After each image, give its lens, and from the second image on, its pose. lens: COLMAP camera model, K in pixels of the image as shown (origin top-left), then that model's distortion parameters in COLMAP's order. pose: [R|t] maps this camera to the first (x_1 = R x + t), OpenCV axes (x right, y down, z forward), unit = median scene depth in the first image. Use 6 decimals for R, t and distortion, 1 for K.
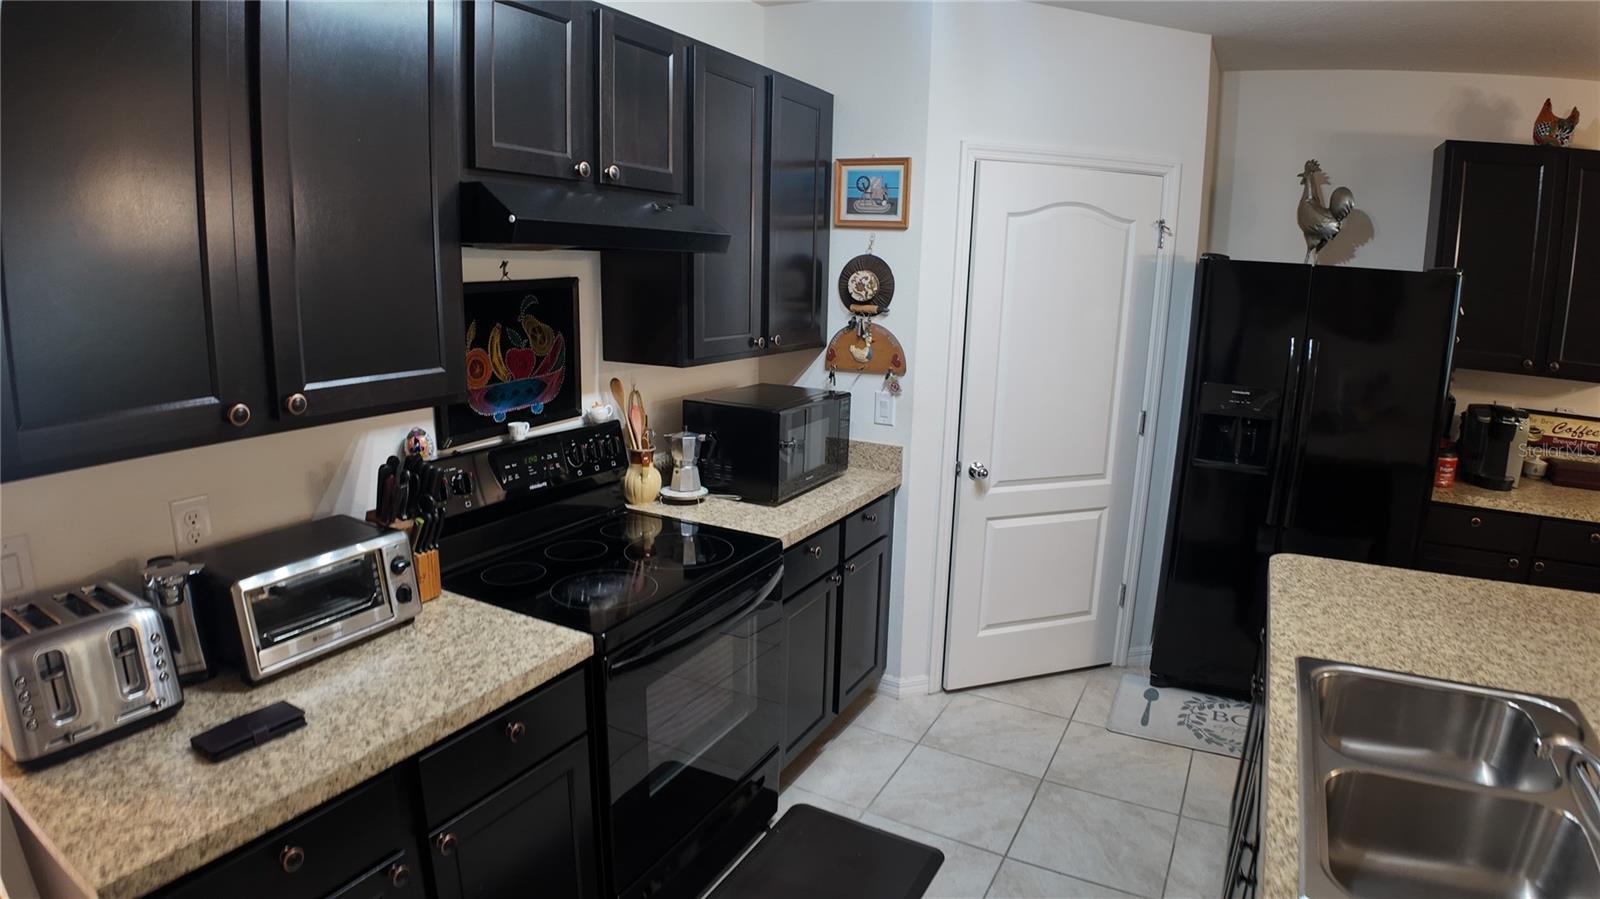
lens RADIAL K [[844.1, 0, 800.0], [0, 844.1, 449.5], [0, 0, 1]] dist [-0.088740, -0.015814]
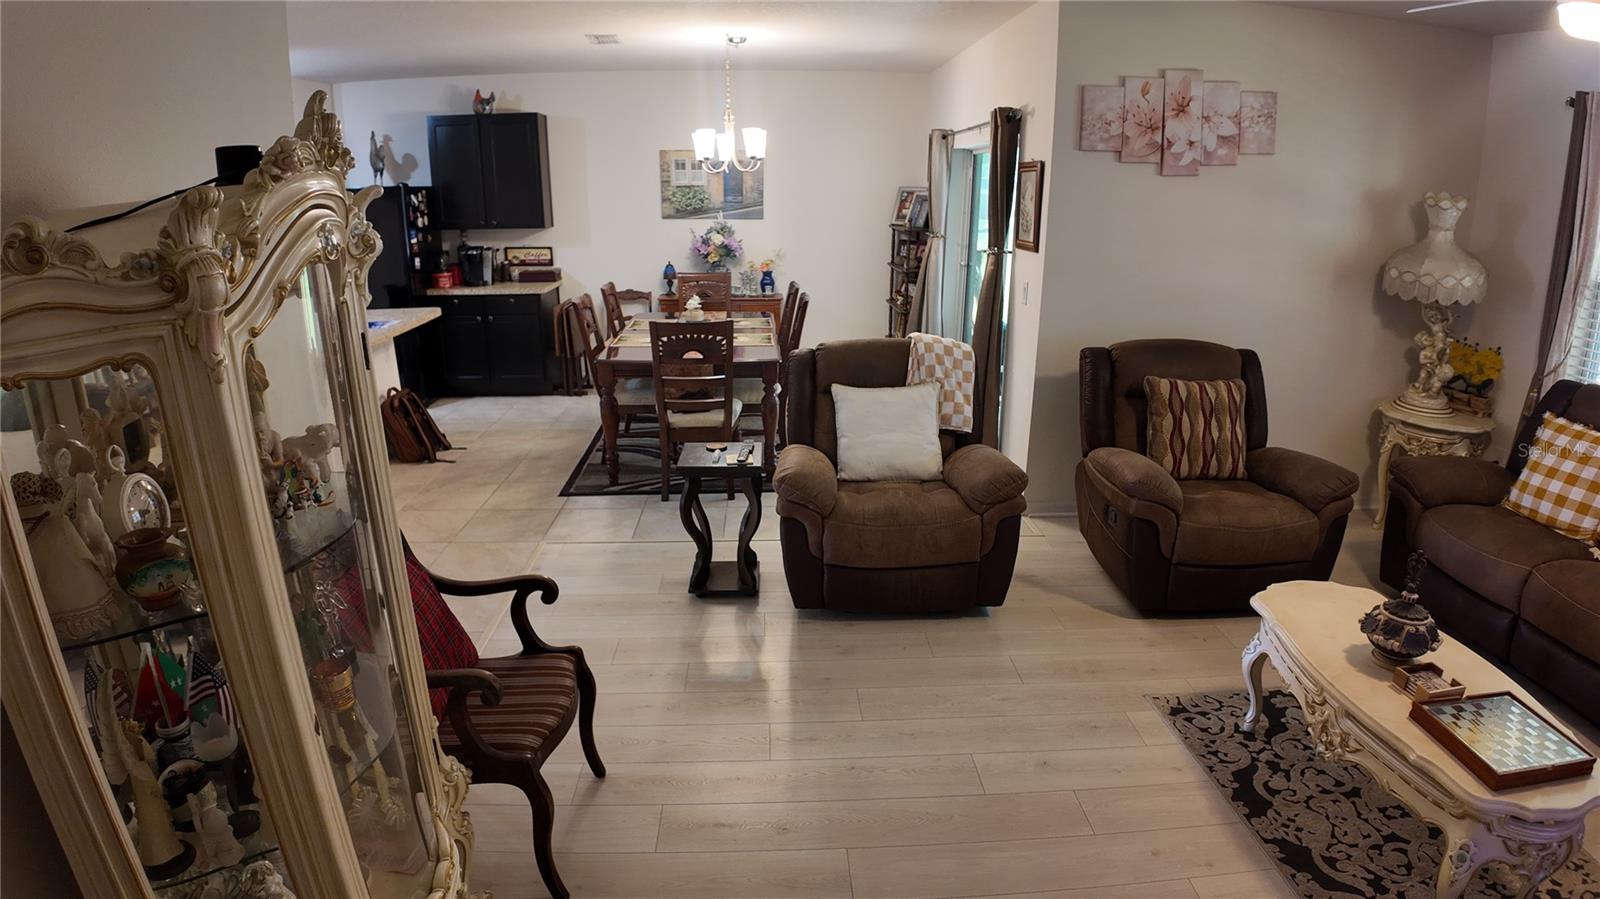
lens RADIAL K [[850.9, 0, 800.0], [0, 850.9, 449.5], [0, 0, 1]] dist [-0.065670, -0.051565]
pose [[0.860961, -0.173864, 0.478036, 0.527379], [0.127559, 0.983540, 0.127978, 0.321021], [-0.492418, -0.049206, 0.868967, -1.479180]]
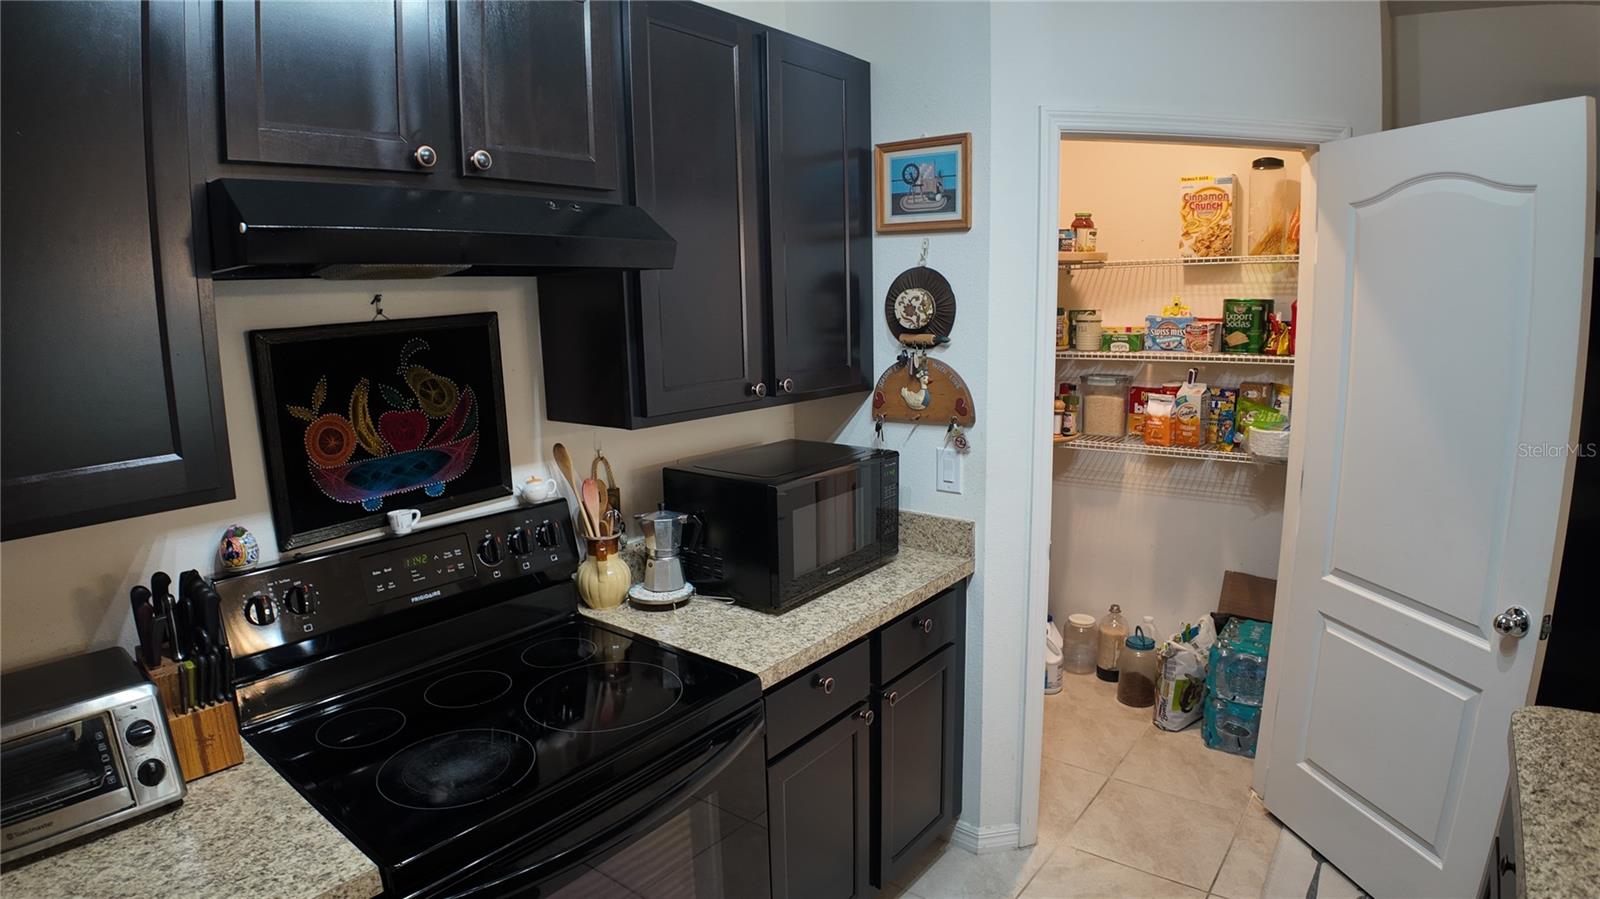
lens RADIAL K [[860.1, 0, 800.0], [0, 860.1, 449.5], [0, 0, 1]] dist [-0.093507, -0.008218]
pose [[0.985559, -0.016211, -0.168553, 0.105600], [0.009092, 0.999037, -0.042918, -0.038862], [0.169086, 0.040766, 0.984758, 0.245724]]
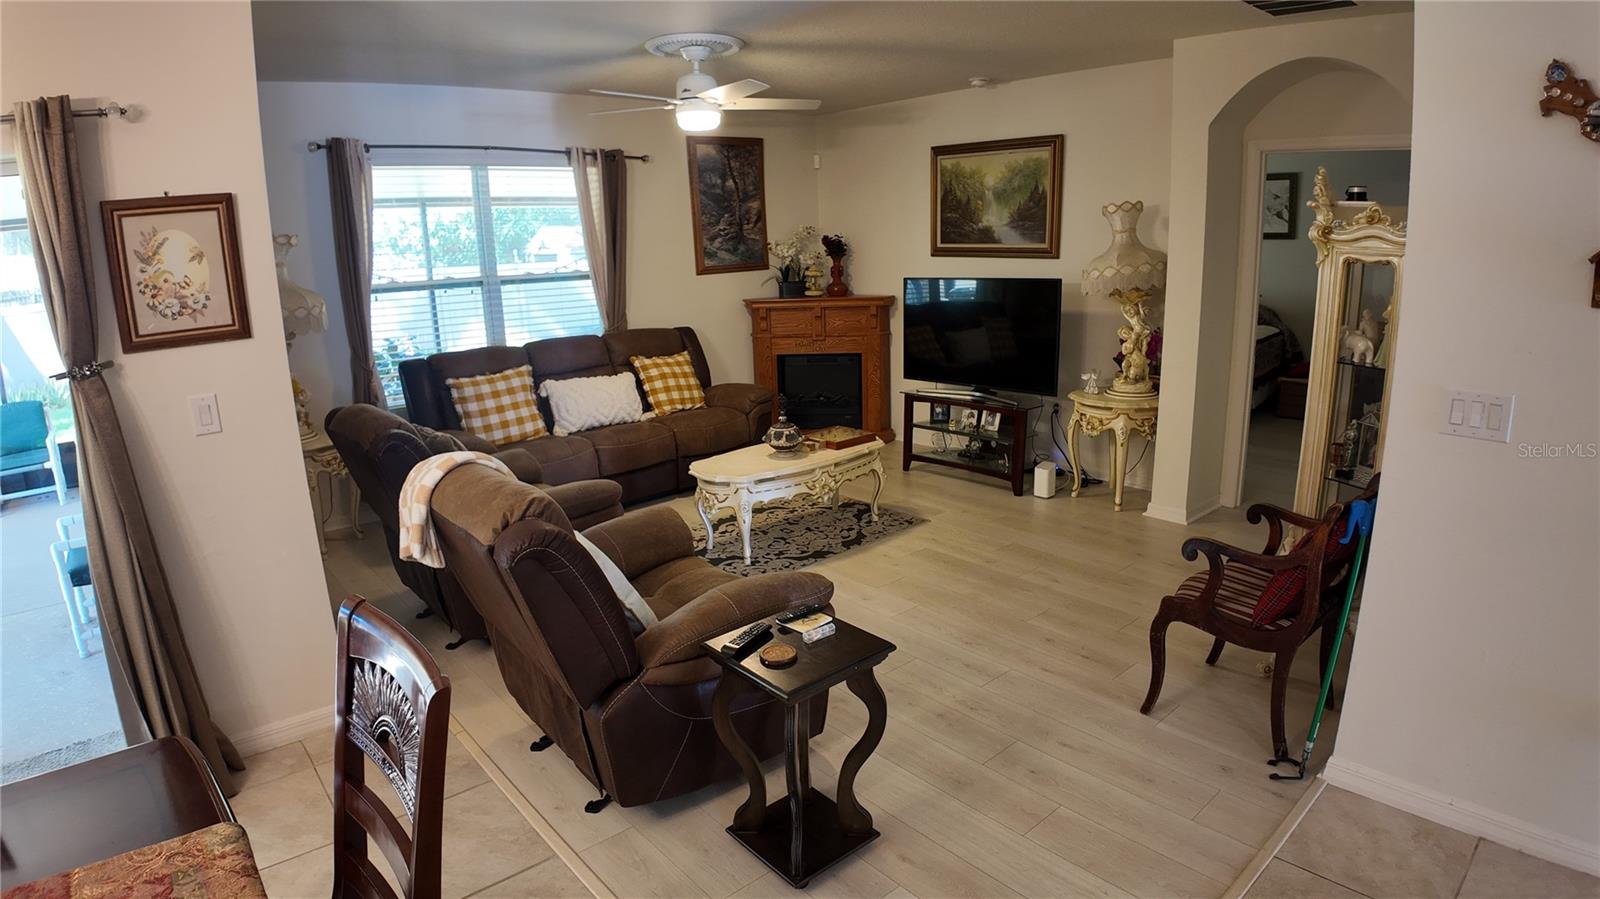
lens RADIAL K [[860.1, 0, 800.0], [0, 860.1, 449.5], [0, 0, 1]] dist [-0.093507, -0.008218]
pose [[-0.935803, -0.079687, 0.343399, 0.771321], [0.082919, 0.897029, 0.434124, -0.002191], [-0.342633, 0.434729, -0.832835, 0.191784]]
